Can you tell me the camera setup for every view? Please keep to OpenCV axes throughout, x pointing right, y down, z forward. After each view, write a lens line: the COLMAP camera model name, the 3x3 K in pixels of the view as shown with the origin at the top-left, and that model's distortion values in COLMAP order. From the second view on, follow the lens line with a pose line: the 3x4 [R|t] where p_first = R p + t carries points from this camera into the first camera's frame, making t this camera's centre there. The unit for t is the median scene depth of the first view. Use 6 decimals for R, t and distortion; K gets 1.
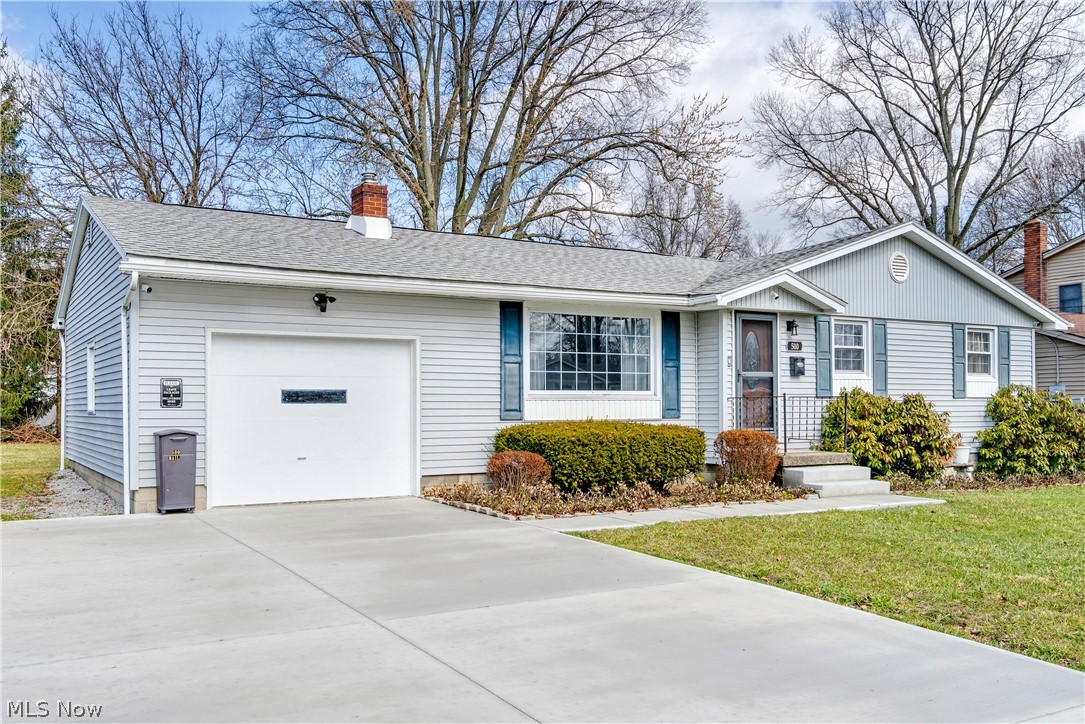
lens RADIAL K [[956.5, 0, 524.8], [0, 956.5, 404.5], [0, 0, 1]] dist [0.007054, 0.000437]
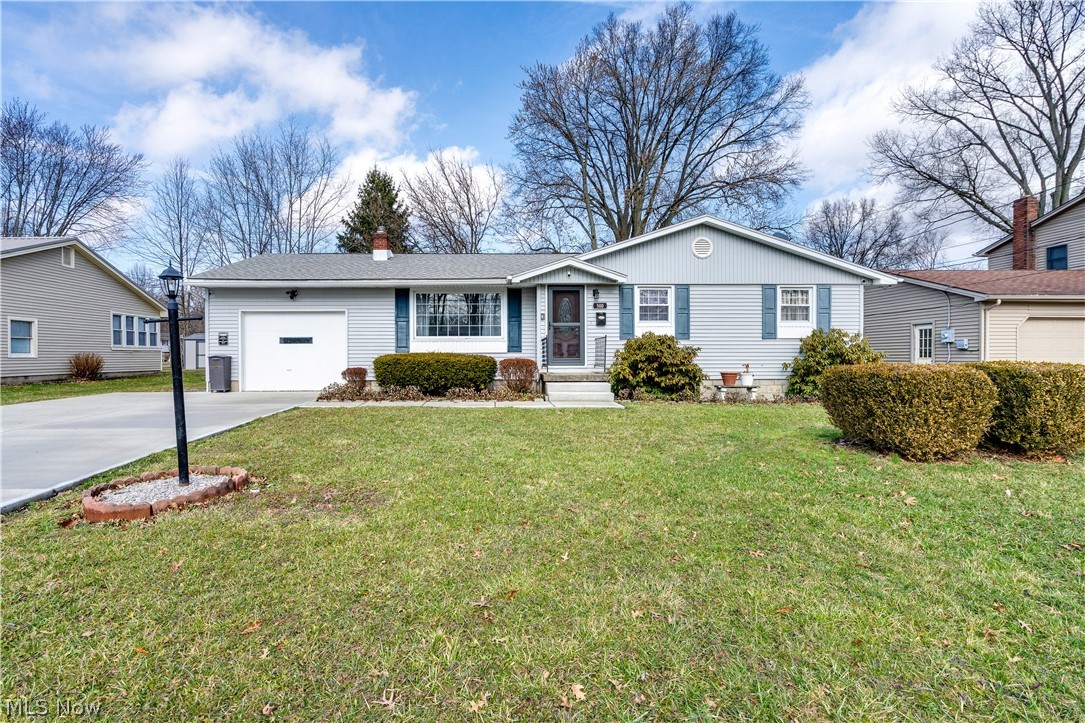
lens RADIAL K [[525.8, 0, 507.5], [0, 525.8, 363.3], [0, 0, 1]] dist [-0.004376, 0.000876]
pose [[0.868698, 0.006673, -0.495298, 0.596784], [0.000263, 0.999903, 0.013933, 0.020837], [0.495343, -0.012233, 0.868611, 0.197627]]
